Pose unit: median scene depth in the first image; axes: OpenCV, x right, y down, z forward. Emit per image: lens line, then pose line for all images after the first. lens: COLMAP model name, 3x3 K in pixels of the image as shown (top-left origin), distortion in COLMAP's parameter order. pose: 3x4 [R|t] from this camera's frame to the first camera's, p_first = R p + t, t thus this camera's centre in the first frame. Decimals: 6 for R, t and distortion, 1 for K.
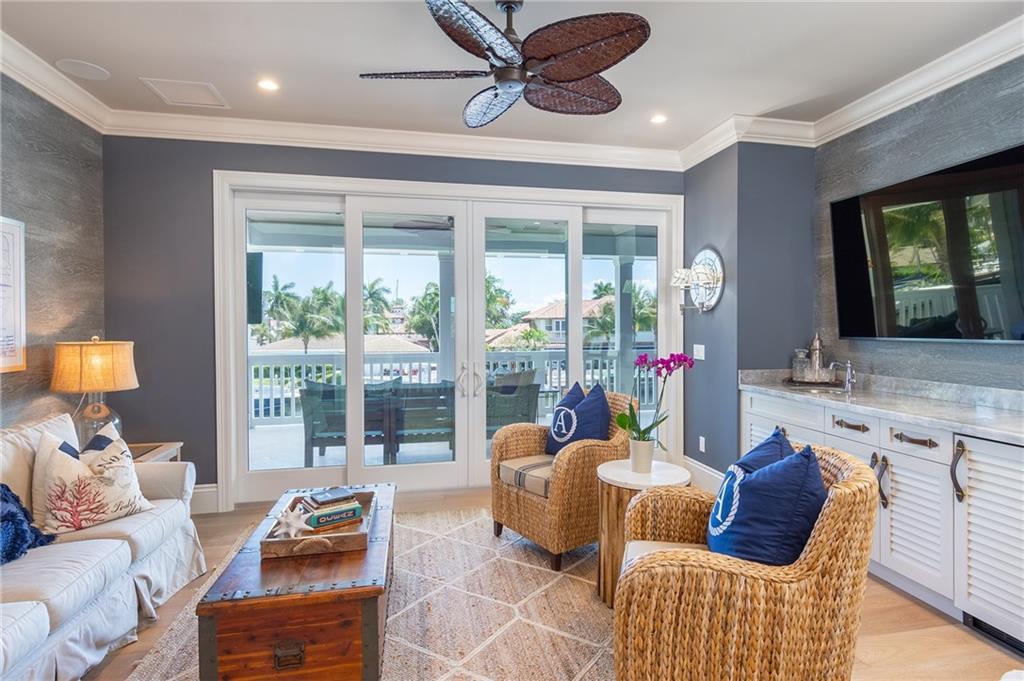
lens RADIAL K [[550.9, 0, 530.3], [0, 550.9, 331.6], [0, 0, 1]] dist [-0.002341, -0.002963]
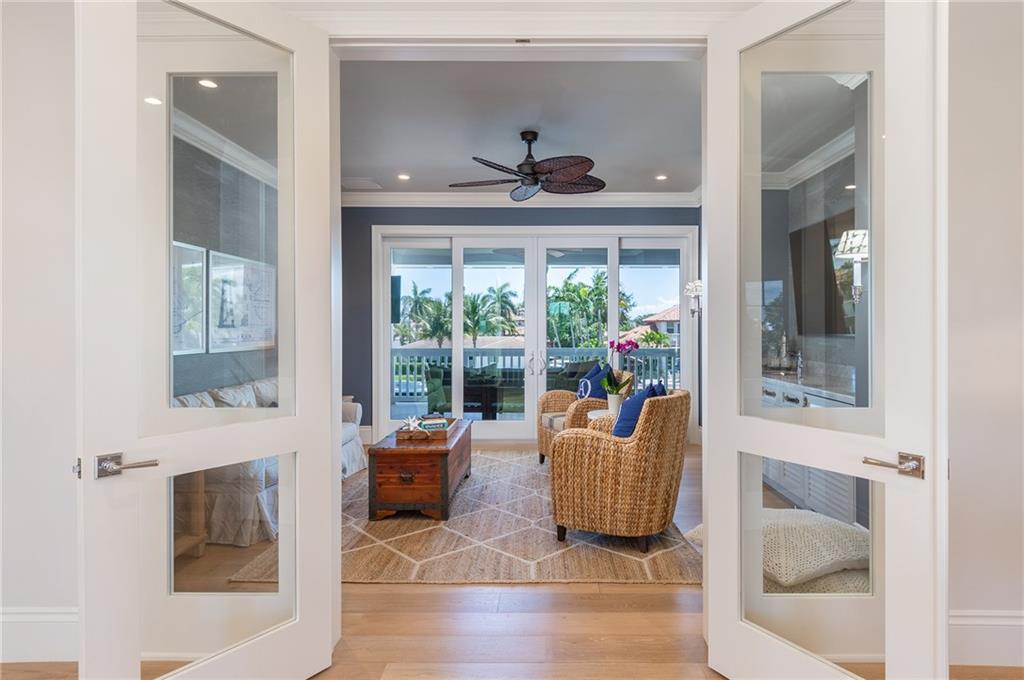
lens RADIAL K [[550.9, 0, 530.2], [0, 550.9, 329.1], [0, 0, 1]] dist [-0.002341, -0.002963]
pose [[0.974273, 0.004617, -0.225324, 0.211631], [-0.006686, 0.999942, -0.008423, 0.013416], [0.225272, 0.009712, 0.974247, -0.410523]]
